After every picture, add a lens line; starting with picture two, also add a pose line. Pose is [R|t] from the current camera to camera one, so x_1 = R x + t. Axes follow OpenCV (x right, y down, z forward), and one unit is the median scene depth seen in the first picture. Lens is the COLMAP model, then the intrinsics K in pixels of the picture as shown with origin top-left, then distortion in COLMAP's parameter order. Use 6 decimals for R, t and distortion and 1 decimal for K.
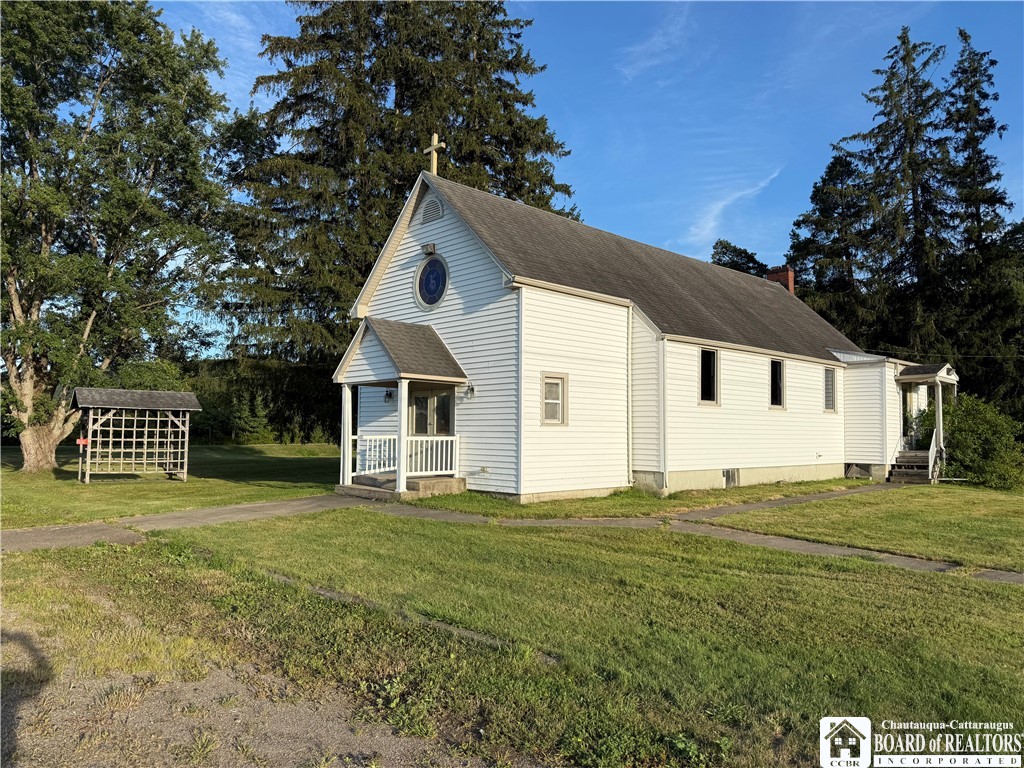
lens RADIAL K [[724.9, 0, 514.3], [0, 724.9, 385.0], [0, 0, 1]] dist [0.029284, -0.039380]
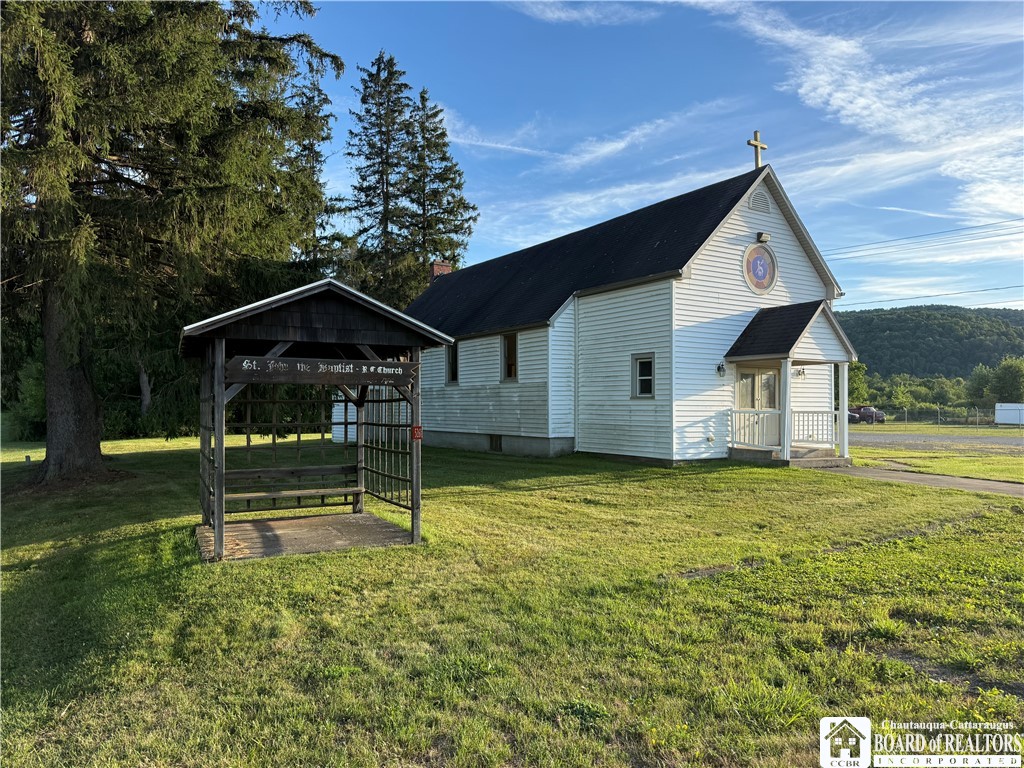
lens RADIAL K [[724.9, 0, 514.2], [0, 724.9, 385.2], [0, 0, 1]] dist [0.029284, -0.039380]
pose [[0.206528, 0.022871, 0.978173, -1.200424], [-0.067741, 0.997662, -0.009024, 0.064505], [-0.976093, -0.064398, 0.207595, 1.084045]]
